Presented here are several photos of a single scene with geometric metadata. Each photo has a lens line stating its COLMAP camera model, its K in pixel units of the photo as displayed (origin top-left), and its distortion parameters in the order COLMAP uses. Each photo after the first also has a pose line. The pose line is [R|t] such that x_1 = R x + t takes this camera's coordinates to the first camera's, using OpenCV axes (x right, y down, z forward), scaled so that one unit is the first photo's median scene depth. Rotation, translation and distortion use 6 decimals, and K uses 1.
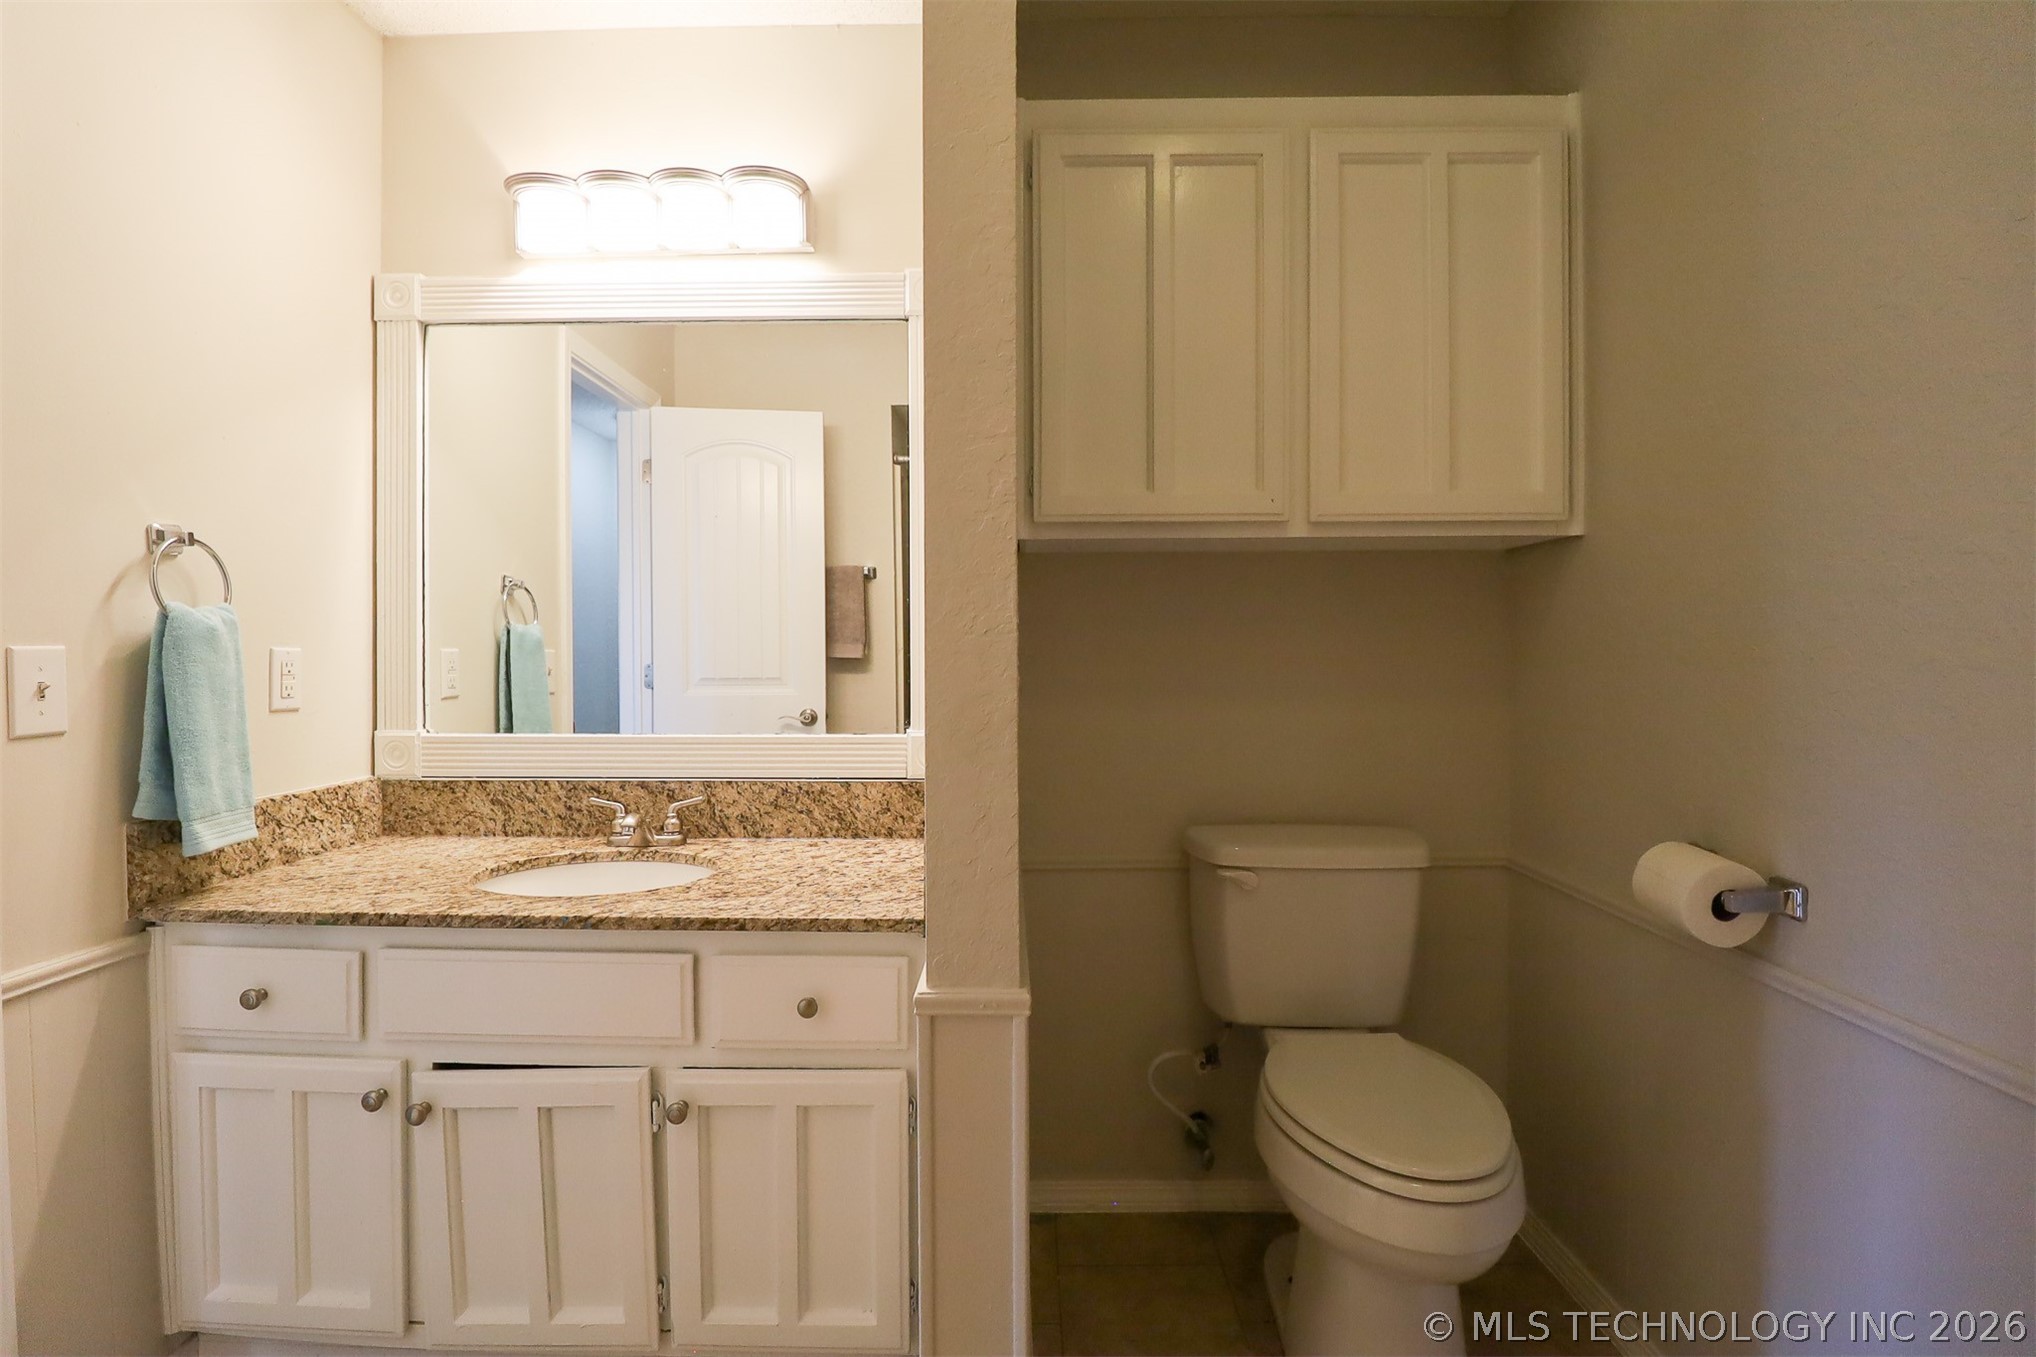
lens RADIAL K [[944.8, 0, 1009.6], [0, 944.8, 655.7], [0, 0, 1]] dist [0.000985, -0.013771]
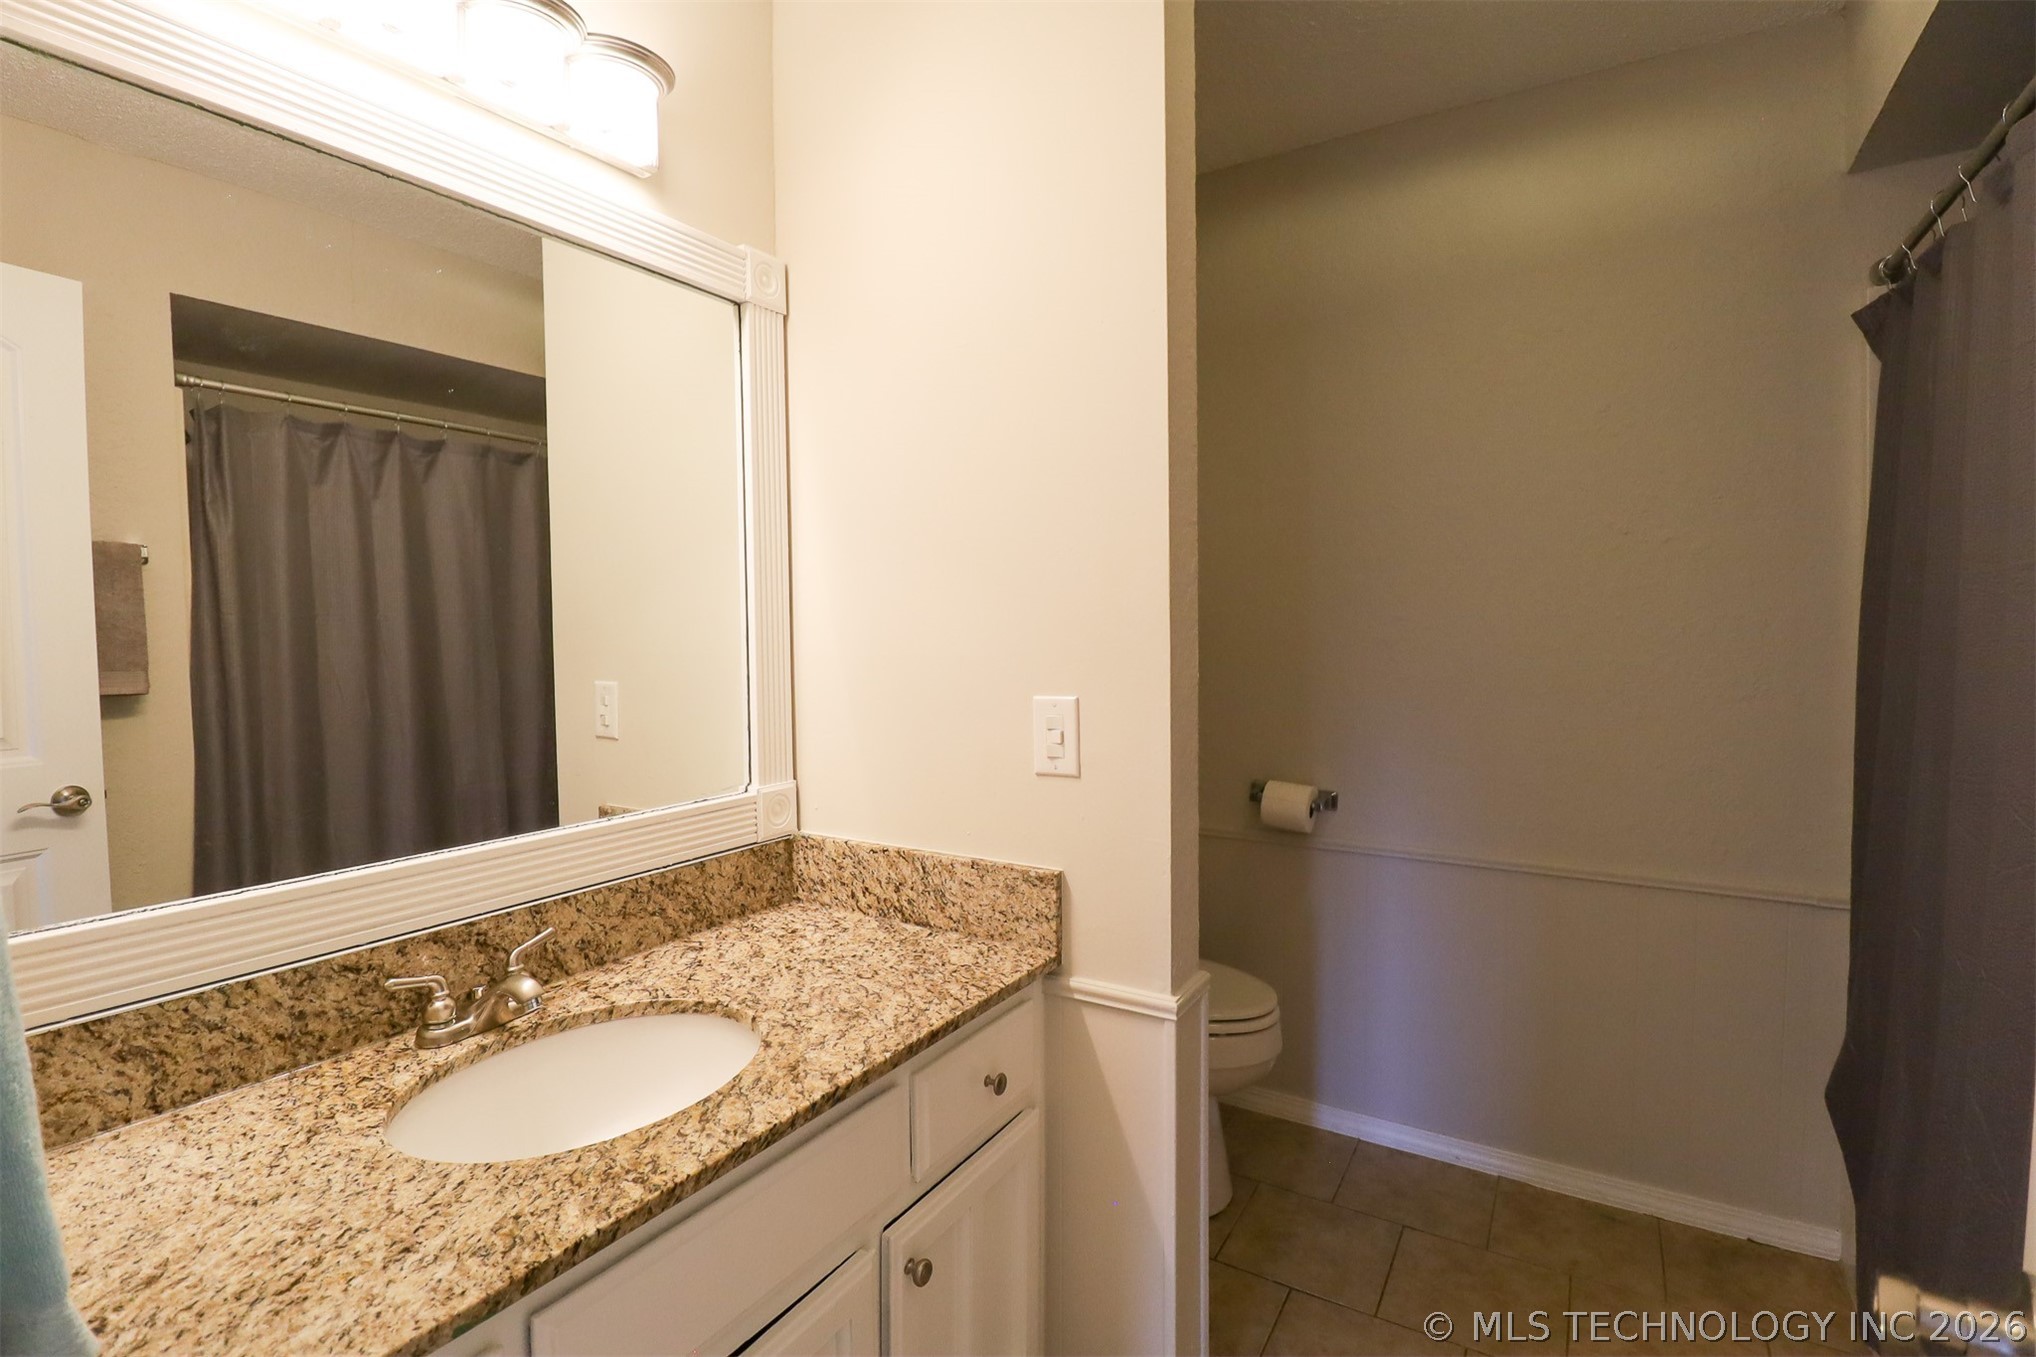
lens RADIAL K [[944.8, 0, 1009.6], [0, 944.8, 655.7], [0, 0, 1]] dist [0.000985, -0.013771]
pose [[0.512229, -0.029402, 0.858346, -0.725658], [0.011168, 0.999557, 0.027575, -0.062516], [-0.858776, -0.004539, 0.512331, 0.357889]]
